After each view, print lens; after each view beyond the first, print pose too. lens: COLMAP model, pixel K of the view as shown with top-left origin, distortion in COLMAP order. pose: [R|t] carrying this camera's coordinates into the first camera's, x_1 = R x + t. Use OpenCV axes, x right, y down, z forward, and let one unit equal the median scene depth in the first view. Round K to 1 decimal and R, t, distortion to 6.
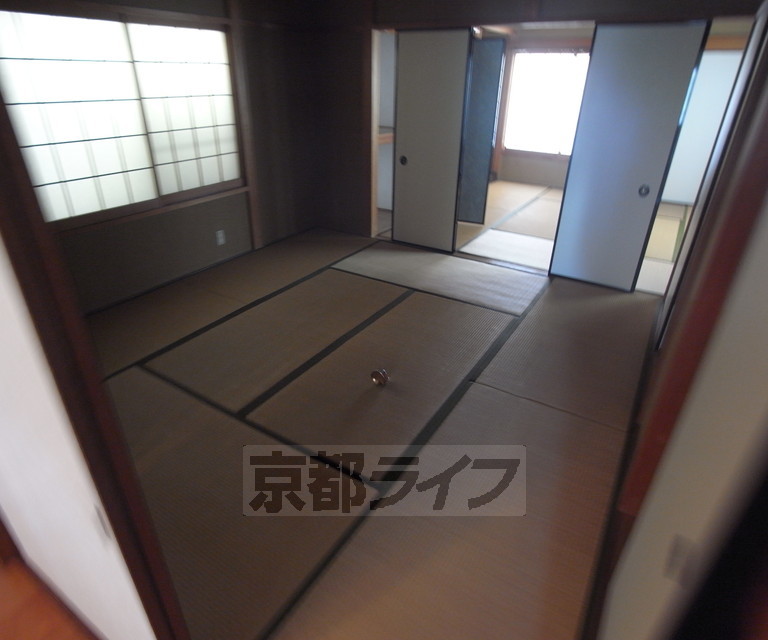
lens RADIAL K [[467.6, 0, 384.0], [0, 467.6, 320.0], [0, 0, 1]] dist [-0.068182, 0.050288]
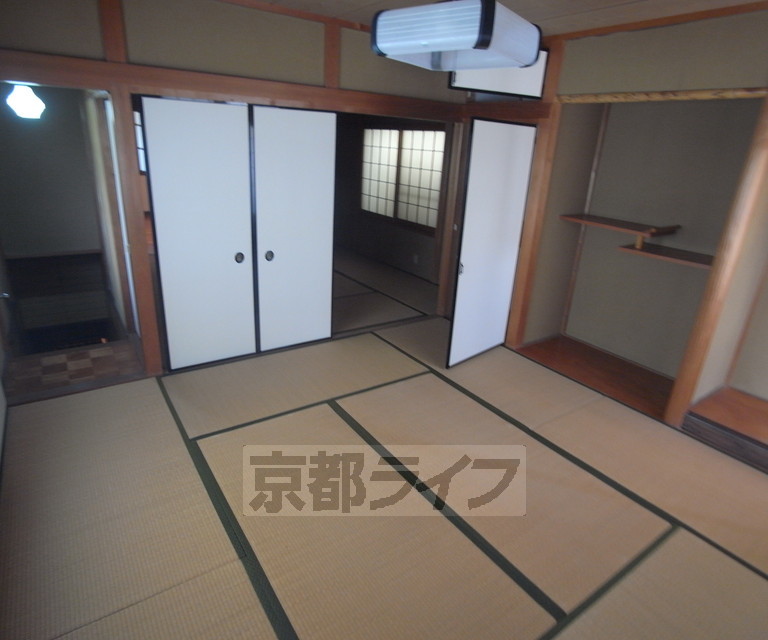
lens RADIAL K [[467.6, 0, 384.0], [0, 467.6, 320.0], [0, 0, 1]] dist [-0.068182, 0.050288]
pose [[-0.407691, 0.278883, -0.869489, 1.204559], [-0.491364, 0.735593, 0.466331, -0.780808], [0.769642, 0.617355, -0.162862, 1.467970]]
